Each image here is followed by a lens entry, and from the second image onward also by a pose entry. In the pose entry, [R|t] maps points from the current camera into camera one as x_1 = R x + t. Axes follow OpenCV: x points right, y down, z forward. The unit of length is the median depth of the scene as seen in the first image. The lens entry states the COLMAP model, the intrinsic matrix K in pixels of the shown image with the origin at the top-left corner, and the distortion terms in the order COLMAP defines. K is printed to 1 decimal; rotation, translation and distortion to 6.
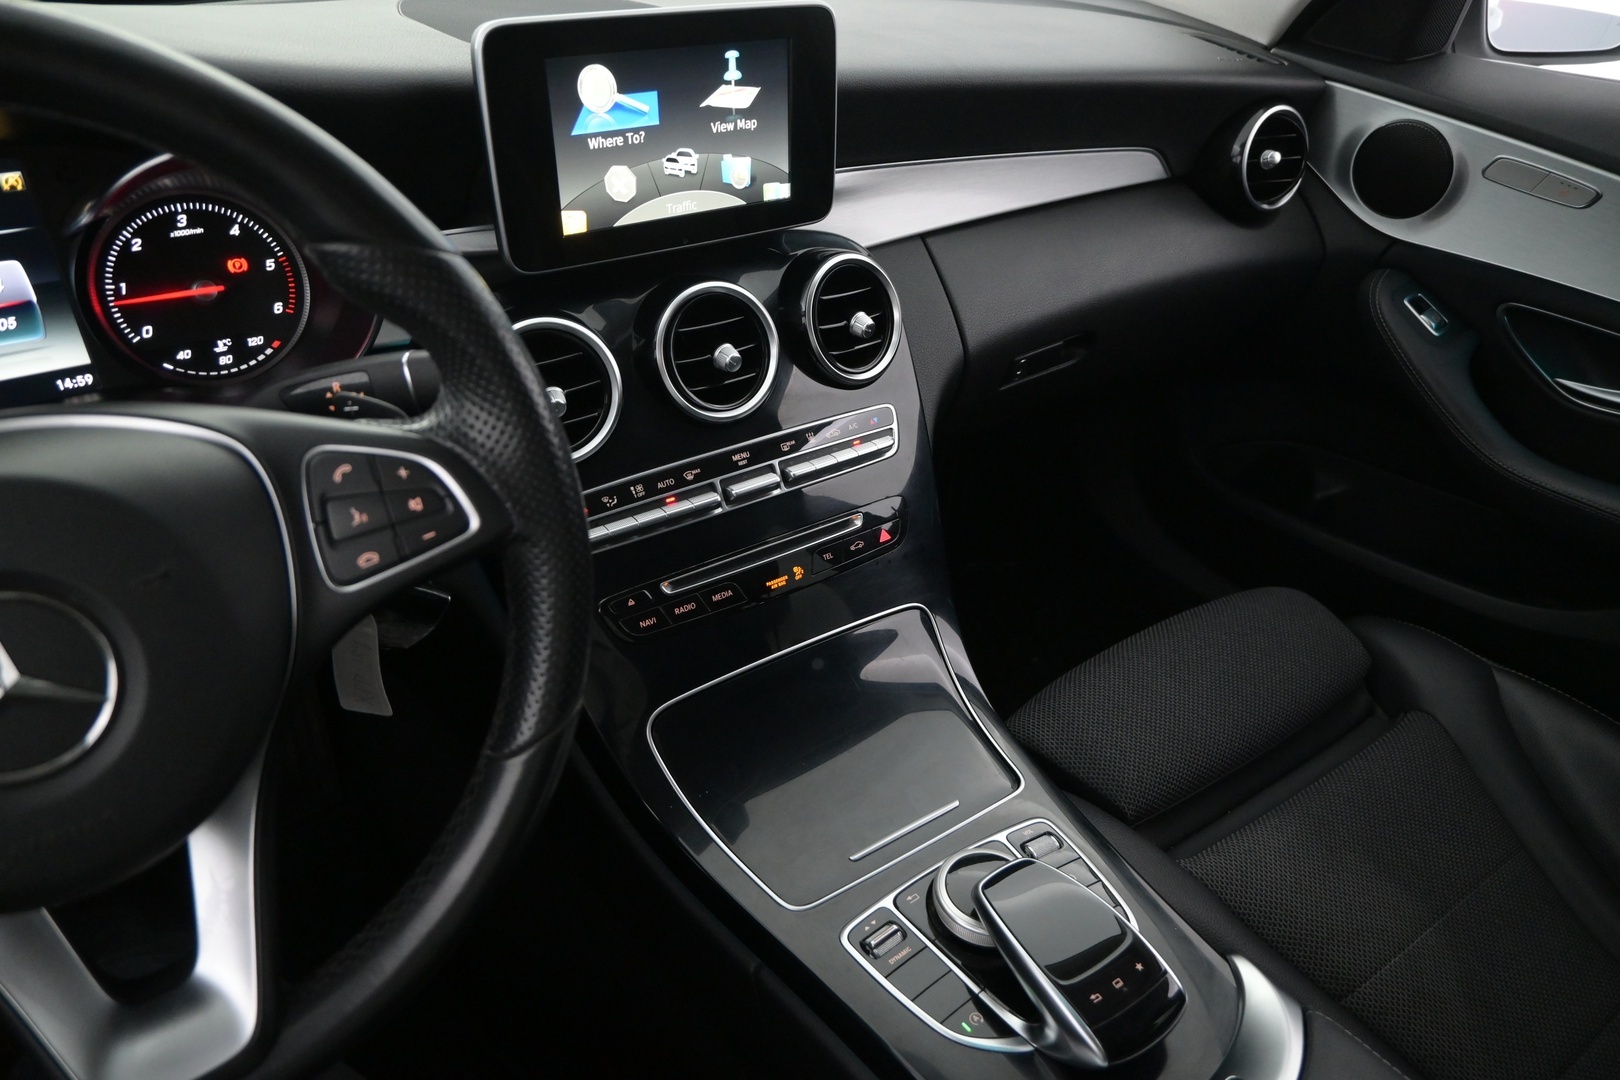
lens RADIAL K [[1119.0, 0, 817.7], [0, 1119.0, 537.3], [0, 0, 1]] dist [0.002448, -0.006333]
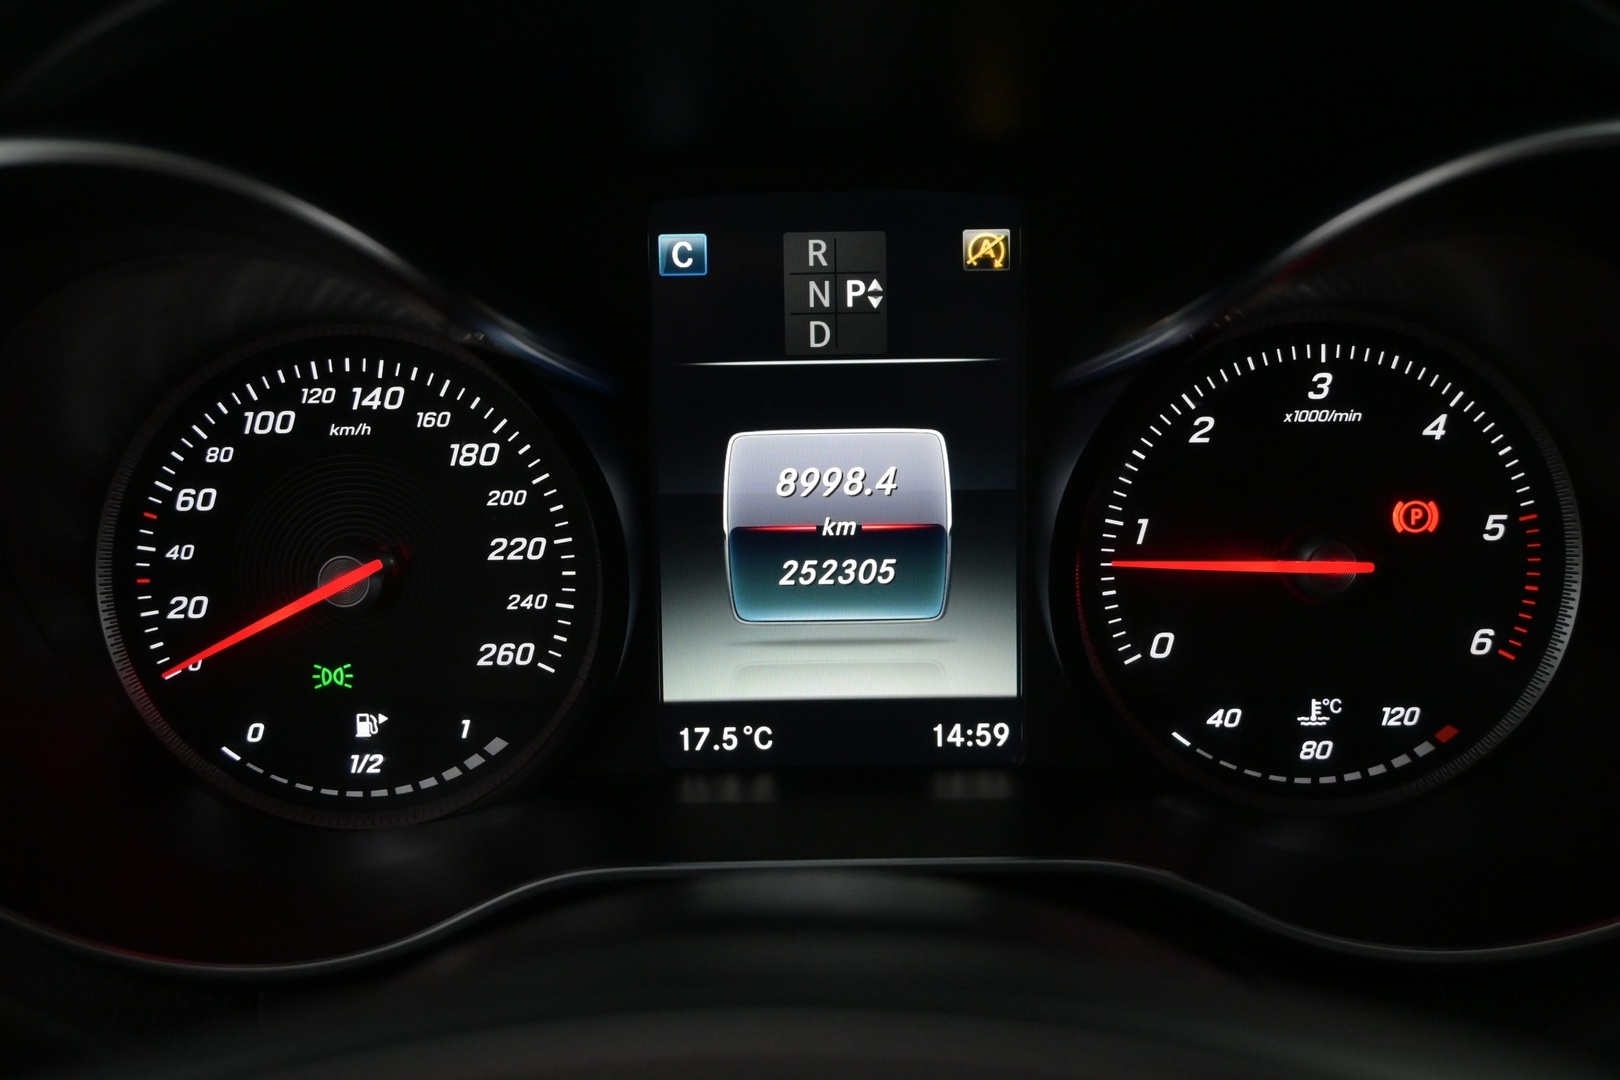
lens RADIAL K [[1699.8, 0, 804.1], [0, 1699.8, 538.9], [0, 0, 1]] dist [0.019635, 0.000000]
pose [[0.818548, 0.135636, -0.558195, -0.366441], [-0.281110, 0.942002, -0.183328, -0.073539], [0.500955, 0.306977, 0.809203, 0.437407]]
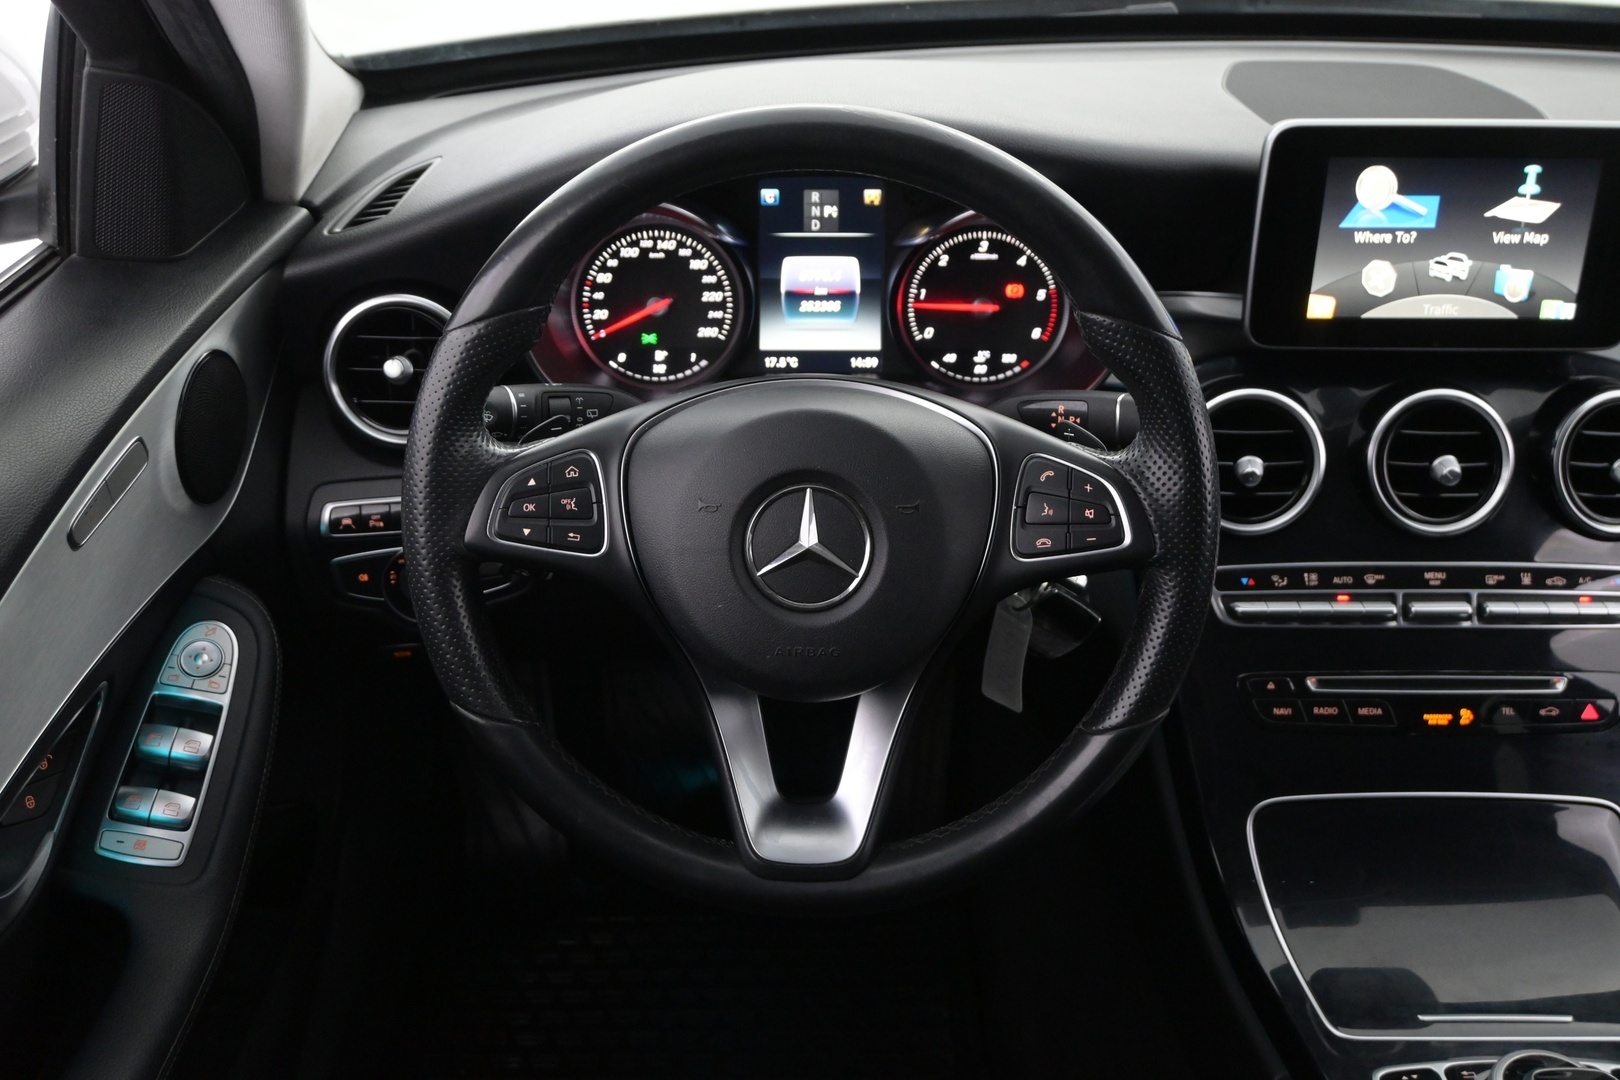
lens RADIAL K [[1732.2, 0, 810.0], [0, 1732.2, 525.9], [0, 0, 1]] dist [0.007784, 0.000000]
pose [[0.827491, 0.240637, -0.507299, 0.245863], [-0.293896, 0.955479, -0.026163, 0.086534], [0.478418, 0.170743, 0.861373, -0.546580]]
